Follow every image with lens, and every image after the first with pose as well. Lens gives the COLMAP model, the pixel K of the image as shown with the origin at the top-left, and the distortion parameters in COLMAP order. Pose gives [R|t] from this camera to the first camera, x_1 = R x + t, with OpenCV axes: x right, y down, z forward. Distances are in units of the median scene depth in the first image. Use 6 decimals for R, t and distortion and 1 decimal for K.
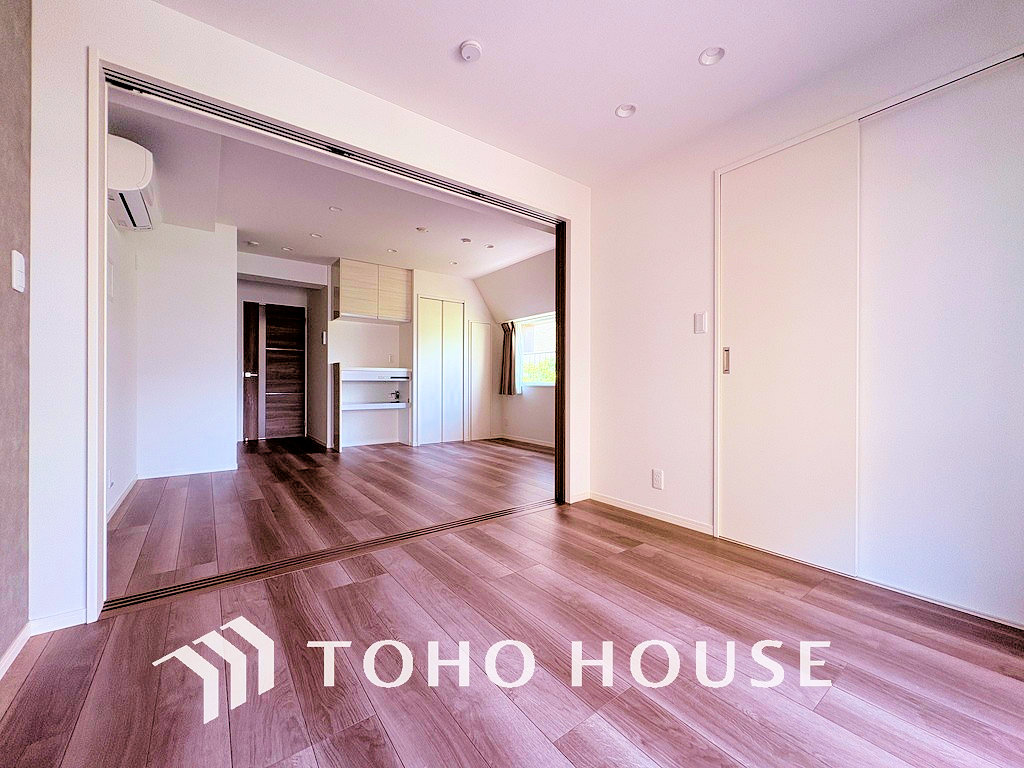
lens RADIAL K [[409.0, 0, 509.7], [0, 409.0, 381.2], [0, 0, 1]] dist [0.002788, 0.000357]
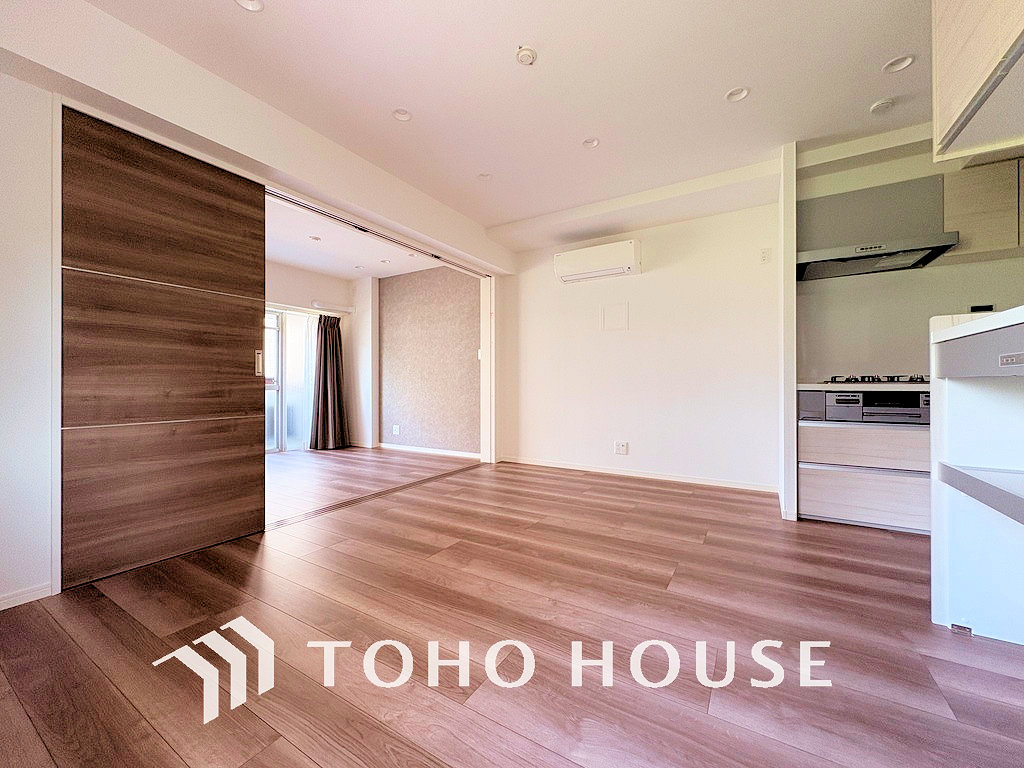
lens RADIAL K [[409.0, 0, 513.3], [0, 409.0, 382.6], [0, 0, 1]] dist [0.002788, 0.000357]
pose [[-0.926132, -0.004340, -0.377174, -0.041050], [-0.001177, 0.999962, -0.008615, 0.008421], [0.377197, -0.007535, -0.926102, 2.209477]]
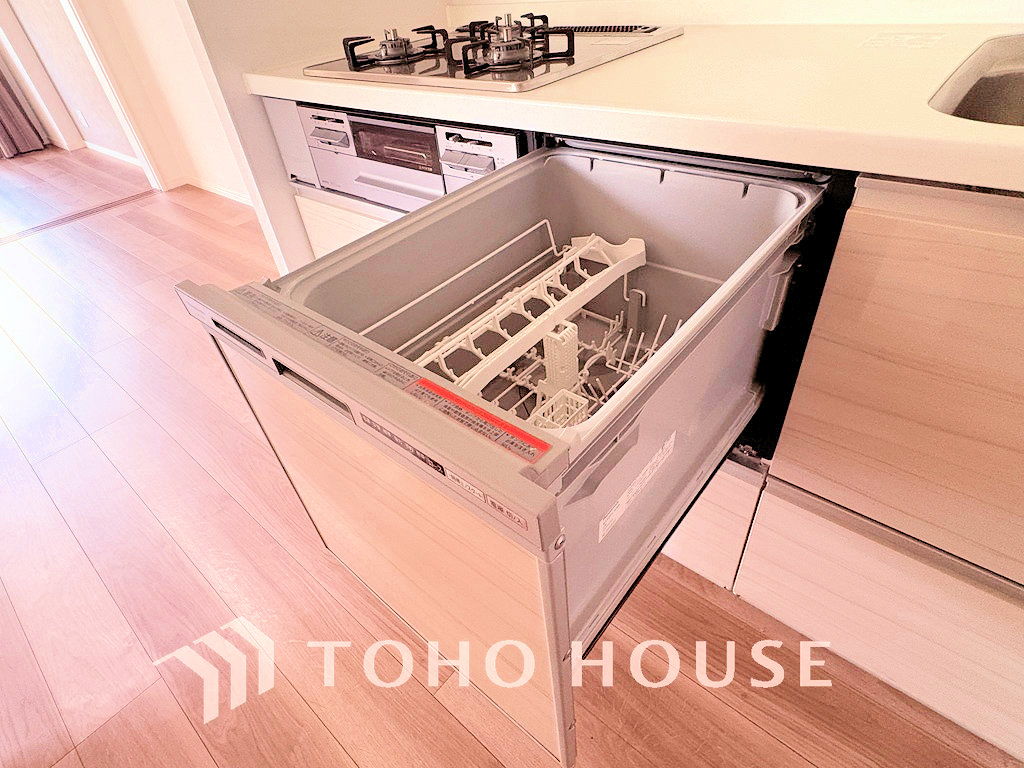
lens RADIAL K [[551.2, 0, 509.3], [0, 551.2, 383.8], [0, 0, 1]] dist [0.001266, -0.000392]
pose [[-0.973205, 0.199204, -0.114845, -1.166044], [0.086640, 0.780335, 0.619331, -0.060899], [0.212991, 0.592786, -0.776685, 2.095866]]
